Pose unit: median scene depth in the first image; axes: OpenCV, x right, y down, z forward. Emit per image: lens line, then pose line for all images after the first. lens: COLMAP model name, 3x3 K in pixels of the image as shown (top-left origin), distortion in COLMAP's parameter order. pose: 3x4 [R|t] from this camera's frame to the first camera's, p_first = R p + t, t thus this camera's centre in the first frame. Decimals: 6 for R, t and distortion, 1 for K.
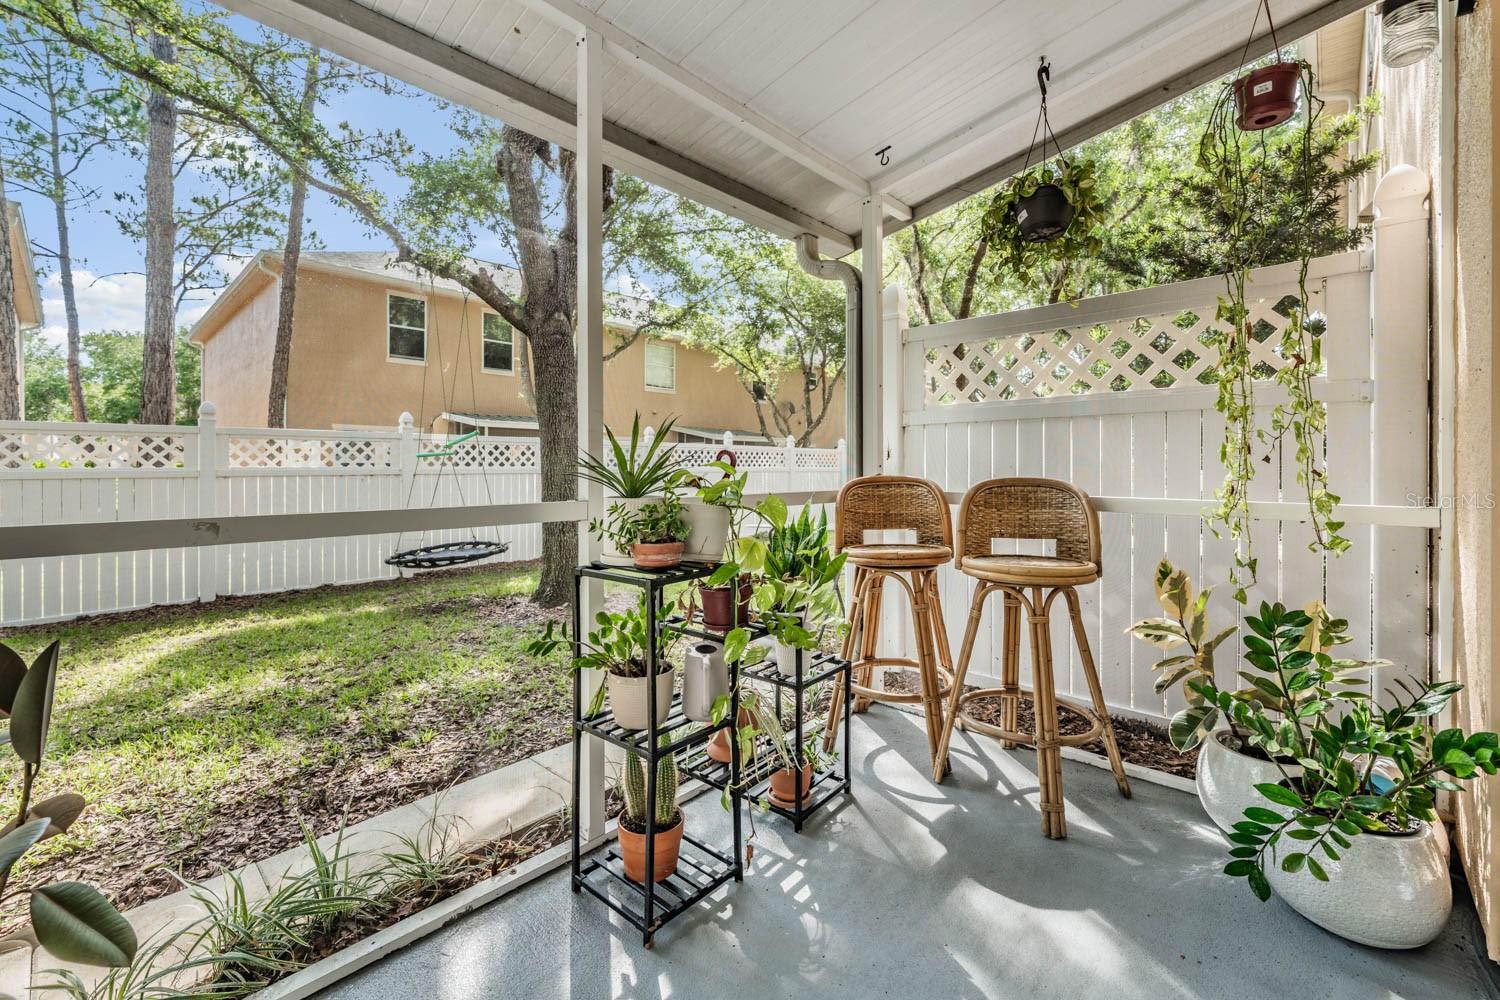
lens RADIAL K [[623.8, 0, 744.0], [0, 623.8, 467.0], [0, 0, 1]] dist [0.000307, 0.000042]
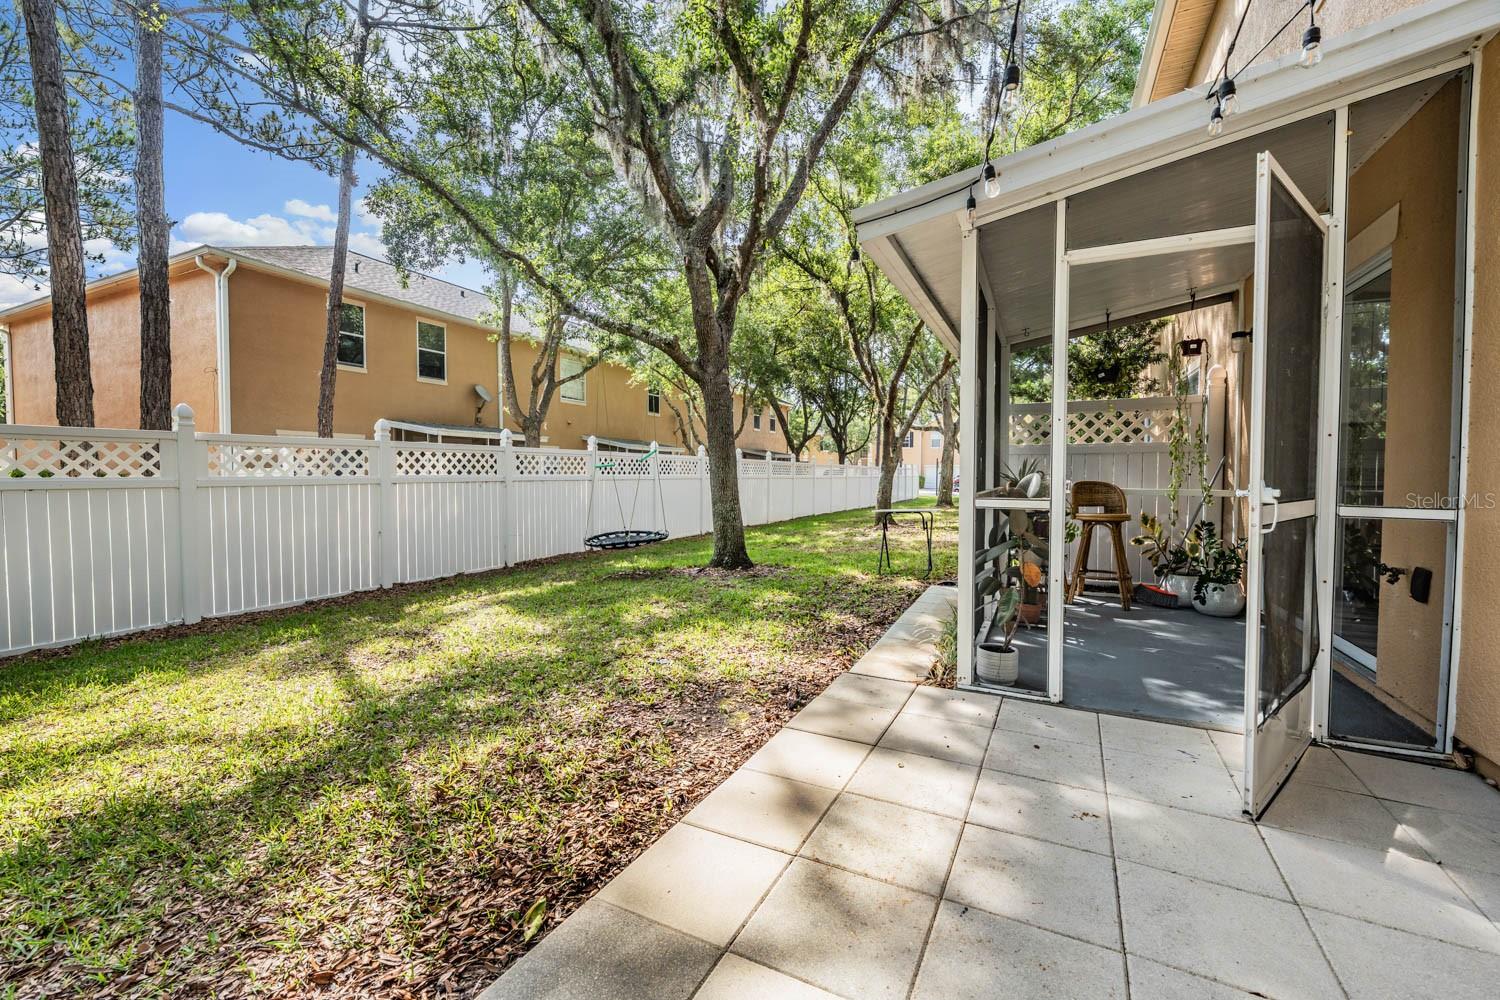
lens RADIAL K [[613.1, 0, 748.9], [0, 613.1, 494.1], [0, 0, 1]] dist [-0.006062, -0.000421]
pose [[0.959419, -0.010336, 0.281795, -0.269254], [0.000626, 0.999404, 0.034525, -0.002567], [-0.281984, -0.032948, 0.958853, -0.159839]]
